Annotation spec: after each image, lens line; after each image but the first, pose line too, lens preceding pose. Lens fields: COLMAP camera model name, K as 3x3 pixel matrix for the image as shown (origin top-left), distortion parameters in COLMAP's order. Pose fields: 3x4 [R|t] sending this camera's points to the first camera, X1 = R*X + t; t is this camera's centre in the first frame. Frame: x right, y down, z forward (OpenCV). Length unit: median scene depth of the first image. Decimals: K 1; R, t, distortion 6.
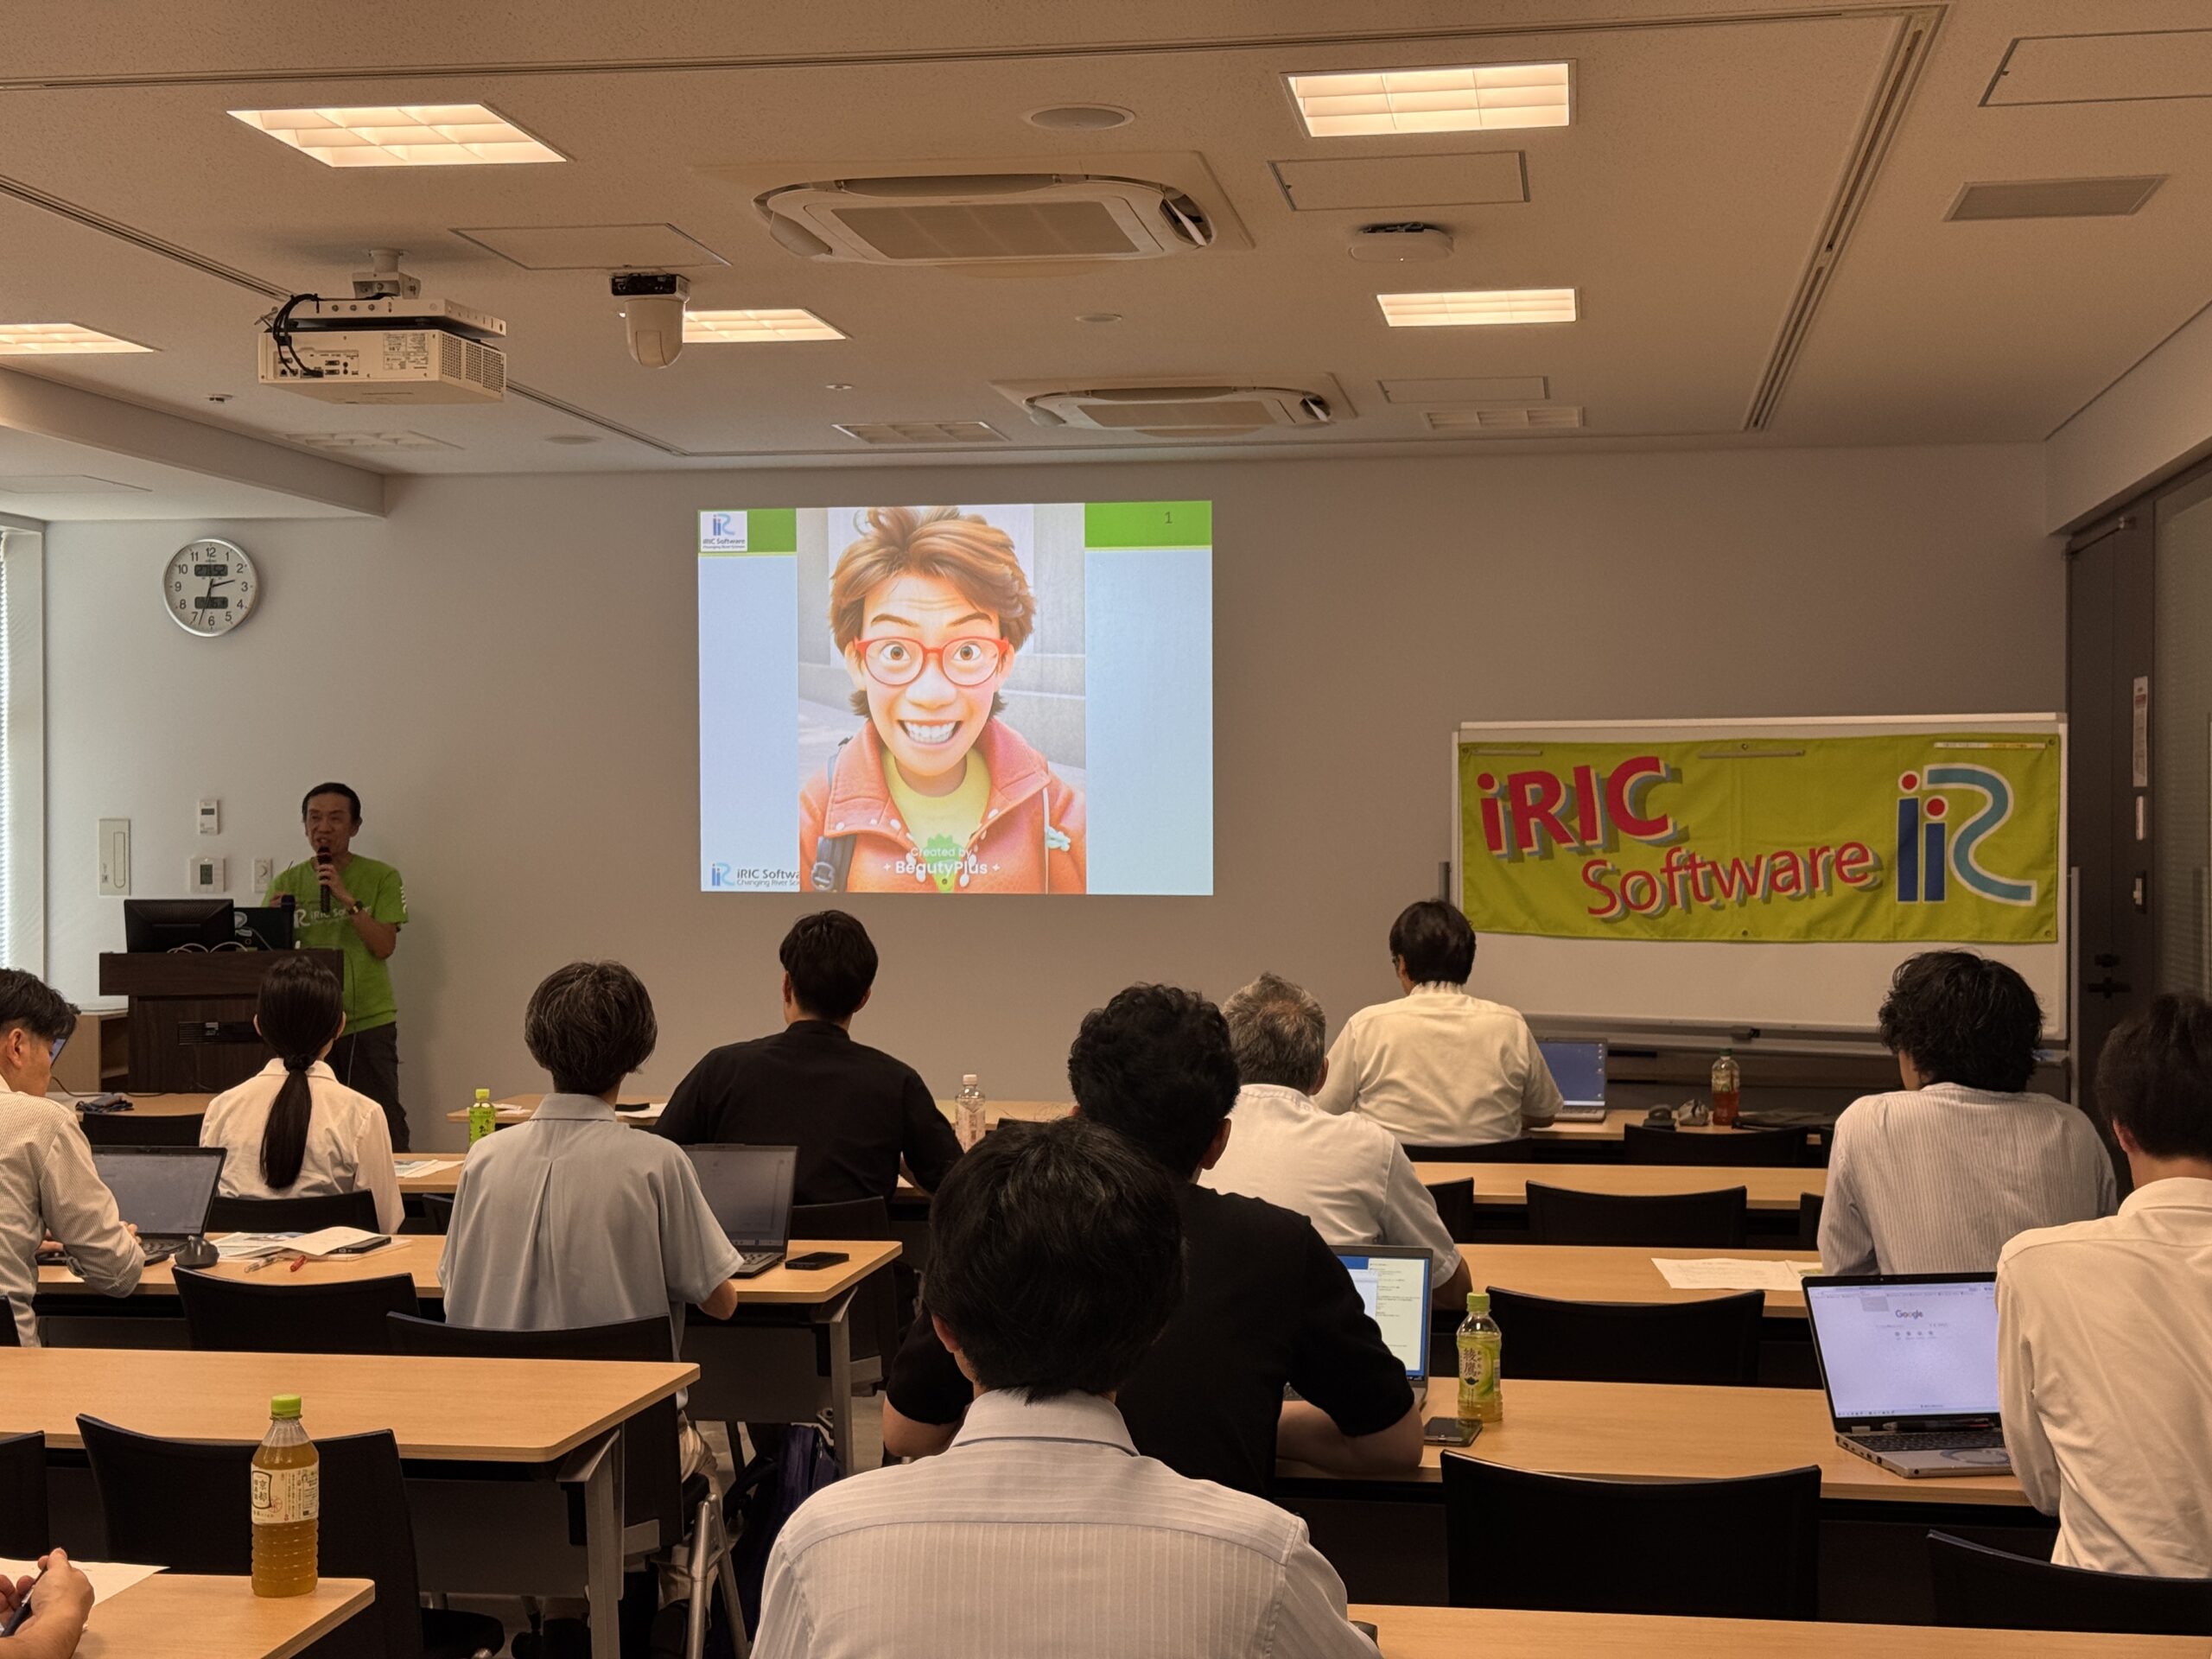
lens RADIAL K [[3108.2, 0, 1116.9], [0, 3108.2, 840.9], [0, 0, 1]] dist [0.173483, 0.000000]
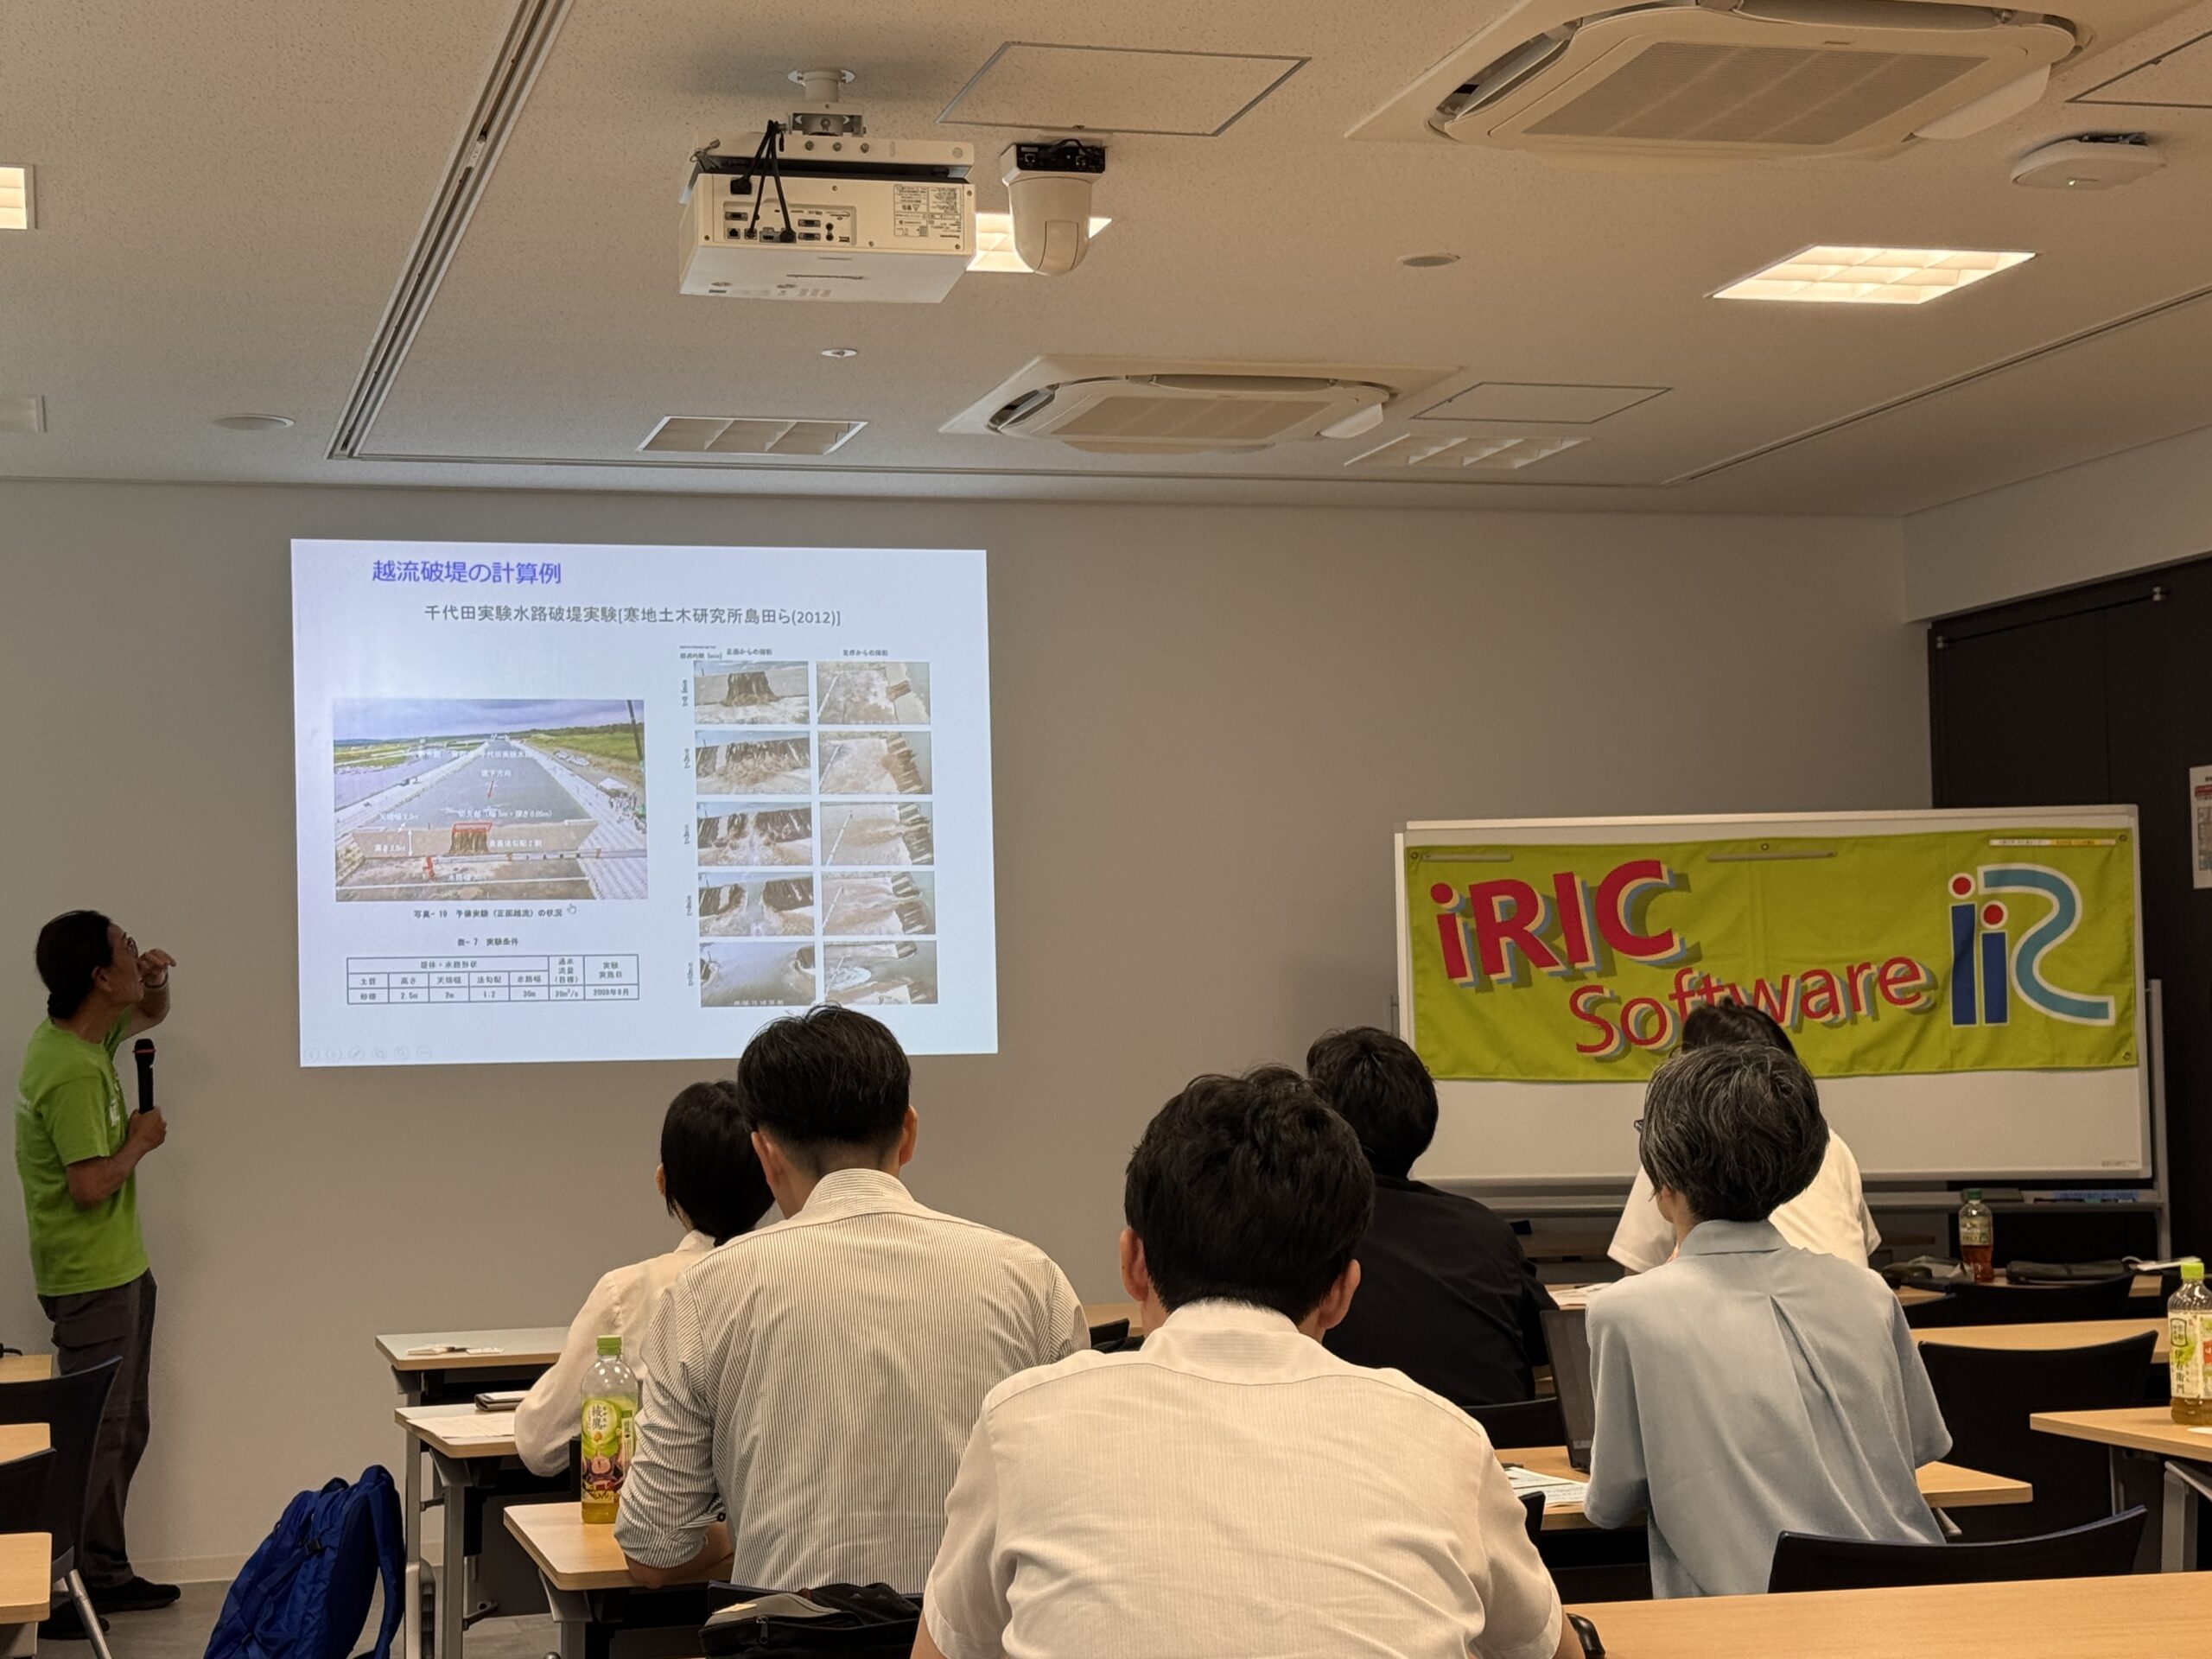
lens RADIAL K [[3633.2, 0, 1100.5], [0, 3633.2, 840.7], [0, 0, 1]] dist [0.171526, 0.000000]
pose [[0.902912, 0.003290, 0.429814, -0.386784], [0.025761, 0.997759, -0.061754, 0.024550], [-0.429054, 0.066830, 0.900803, 0.190559]]
